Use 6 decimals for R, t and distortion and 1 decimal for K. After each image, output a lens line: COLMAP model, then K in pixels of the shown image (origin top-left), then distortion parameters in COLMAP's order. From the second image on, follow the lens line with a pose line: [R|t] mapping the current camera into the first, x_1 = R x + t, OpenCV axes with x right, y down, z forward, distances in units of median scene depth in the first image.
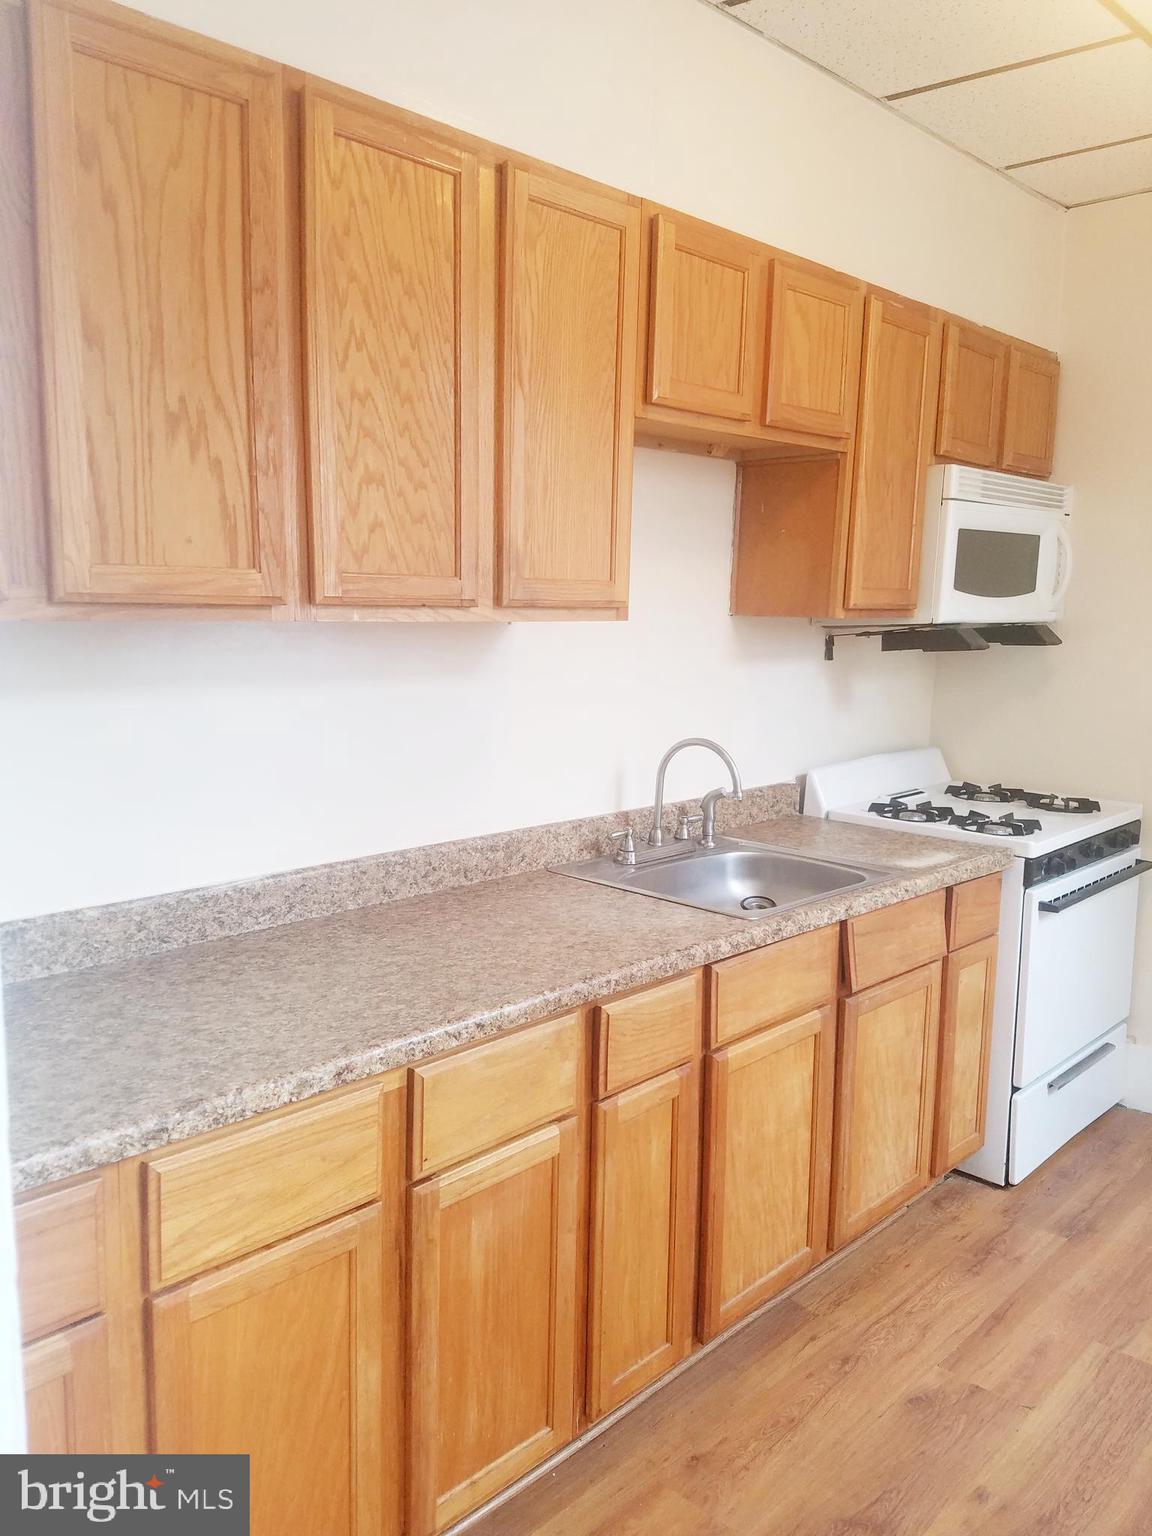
lens RADIAL K [[1178.6, 0, 556.1], [0, 1178.6, 758.5], [0, 0, 1]] dist [0.104021, -0.178482]
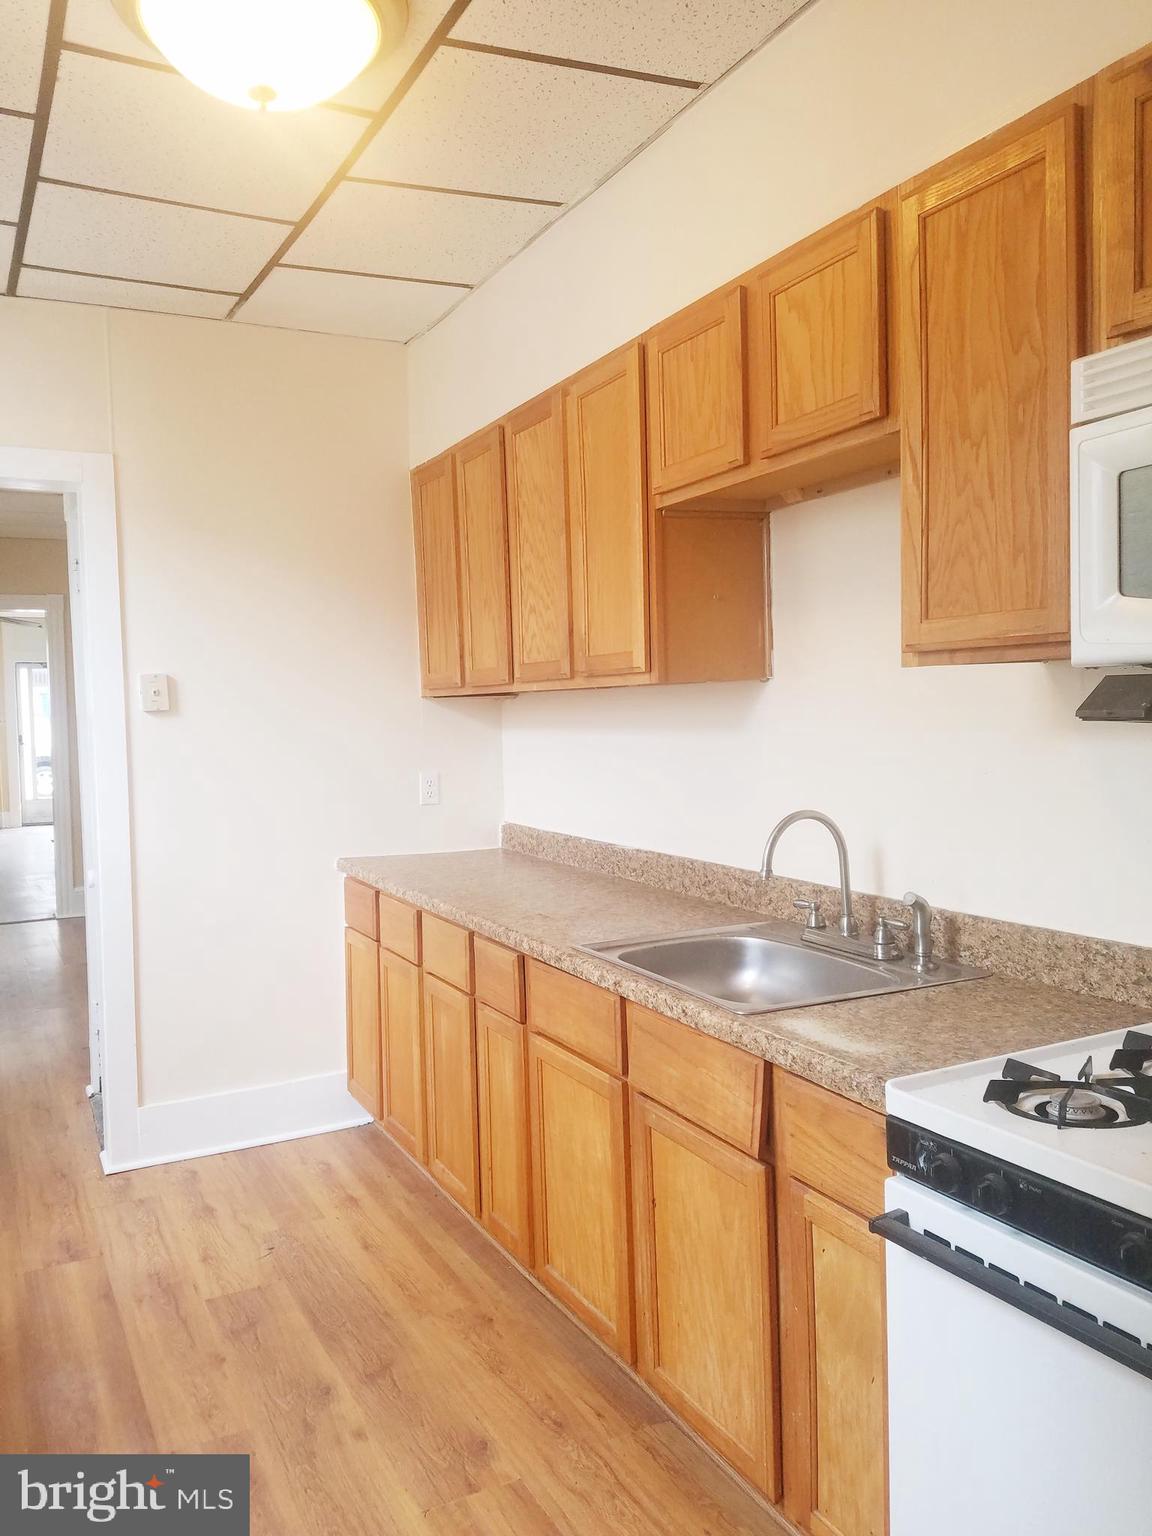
lens RADIAL K [[1190.4, 0, 573.2], [0, 1190.4, 734.3], [0, 0, 1]] dist [-0.000894, -0.114616]
pose [[-0.320822, 0.034381, -0.946515, 1.050156], [-0.090511, 0.993655, 0.066772, -0.123338], [0.942805, 0.107092, -0.315675, 1.156032]]
